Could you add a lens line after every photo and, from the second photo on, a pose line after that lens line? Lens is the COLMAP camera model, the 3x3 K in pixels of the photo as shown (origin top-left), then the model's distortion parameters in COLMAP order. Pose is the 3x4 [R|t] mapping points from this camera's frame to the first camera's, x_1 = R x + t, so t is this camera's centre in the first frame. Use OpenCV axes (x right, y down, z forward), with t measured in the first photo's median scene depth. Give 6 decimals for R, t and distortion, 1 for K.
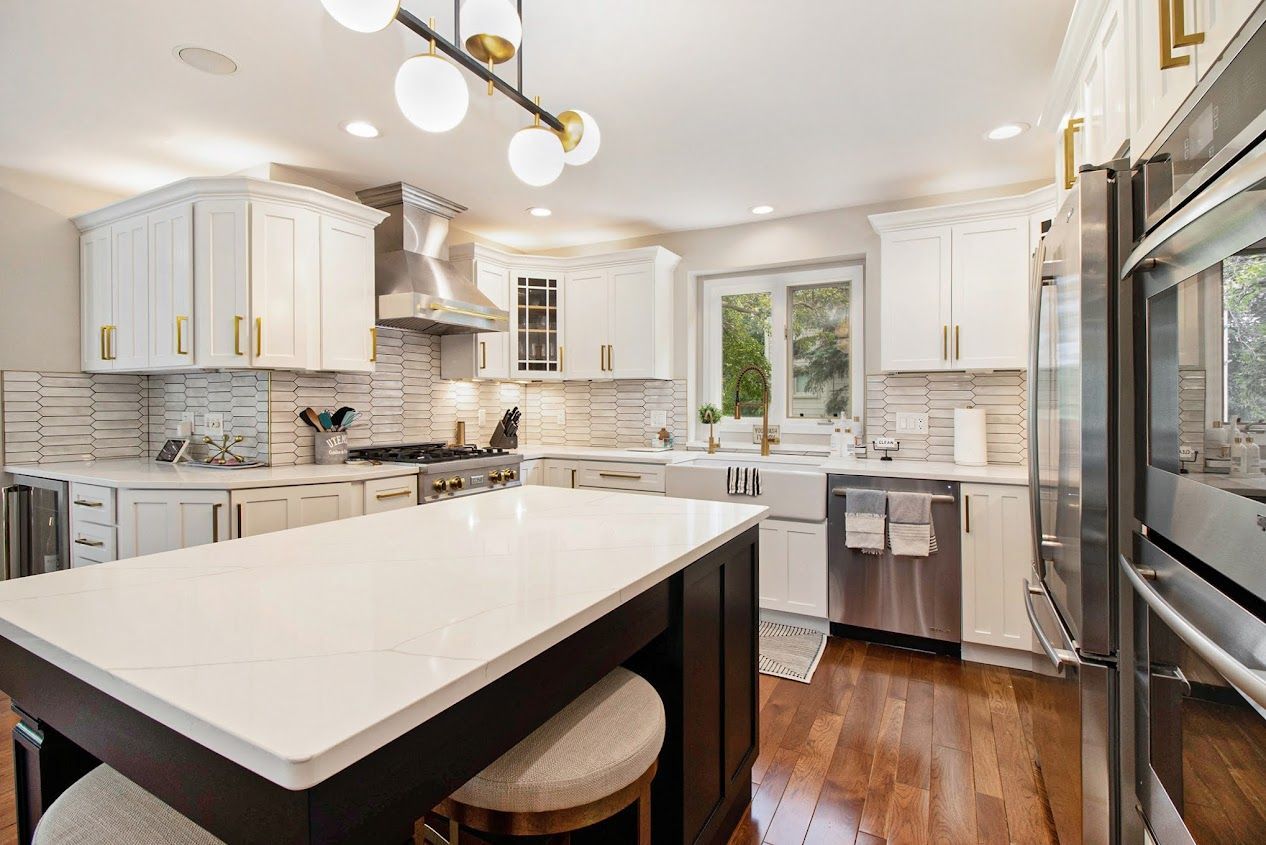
lens RADIAL K [[612.1, 0, 628.0], [0, 612.1, 397.9], [0, 0, 1]] dist [-0.002089, -0.000140]
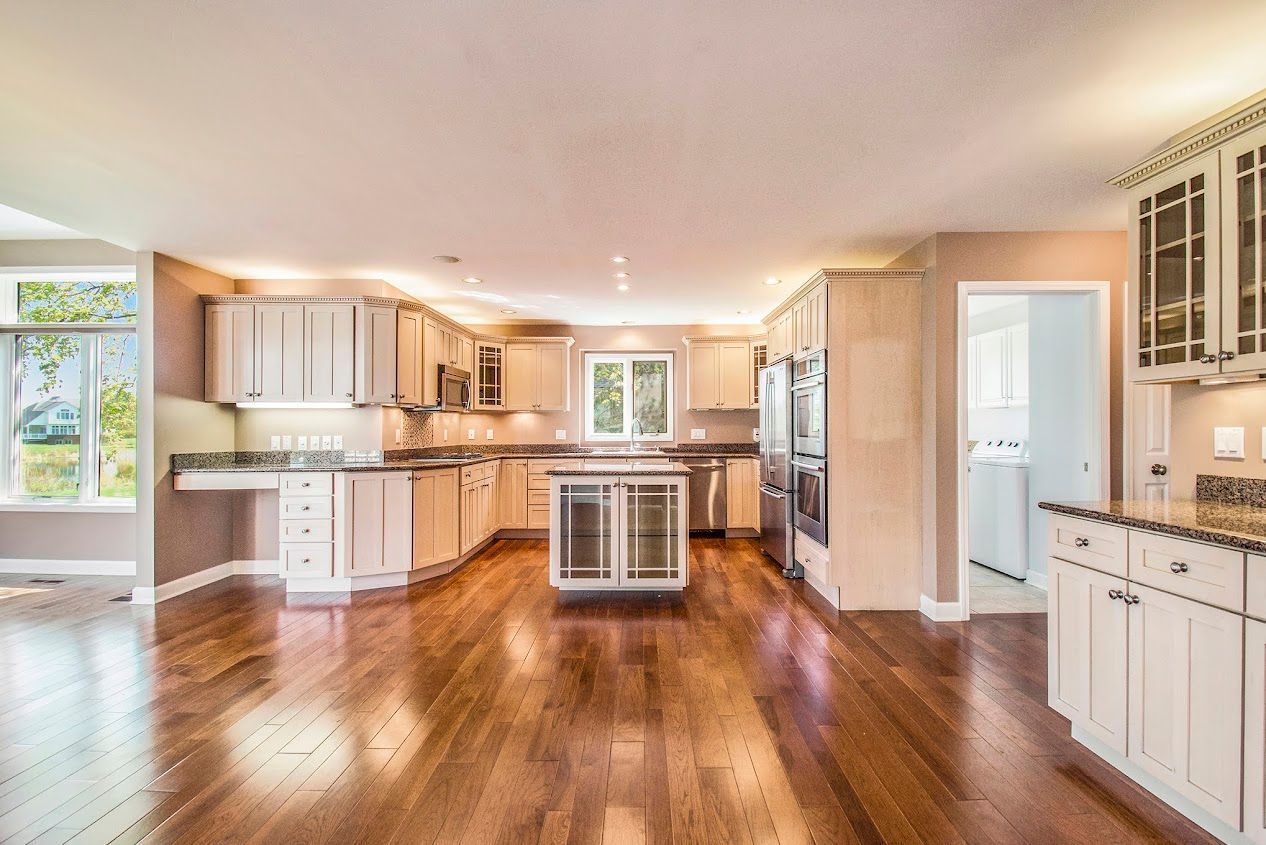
lens RADIAL K [[581.7, 0, 634.9], [0, 581.7, 419.8], [0, 0, 1]] dist [-0.000551, -0.000483]
pose [[0.888357, 0.003956, 0.459135, -0.583572], [-0.002467, 0.999990, -0.003843, -0.001038], [-0.459146, 0.002282, 0.888358, -0.596665]]
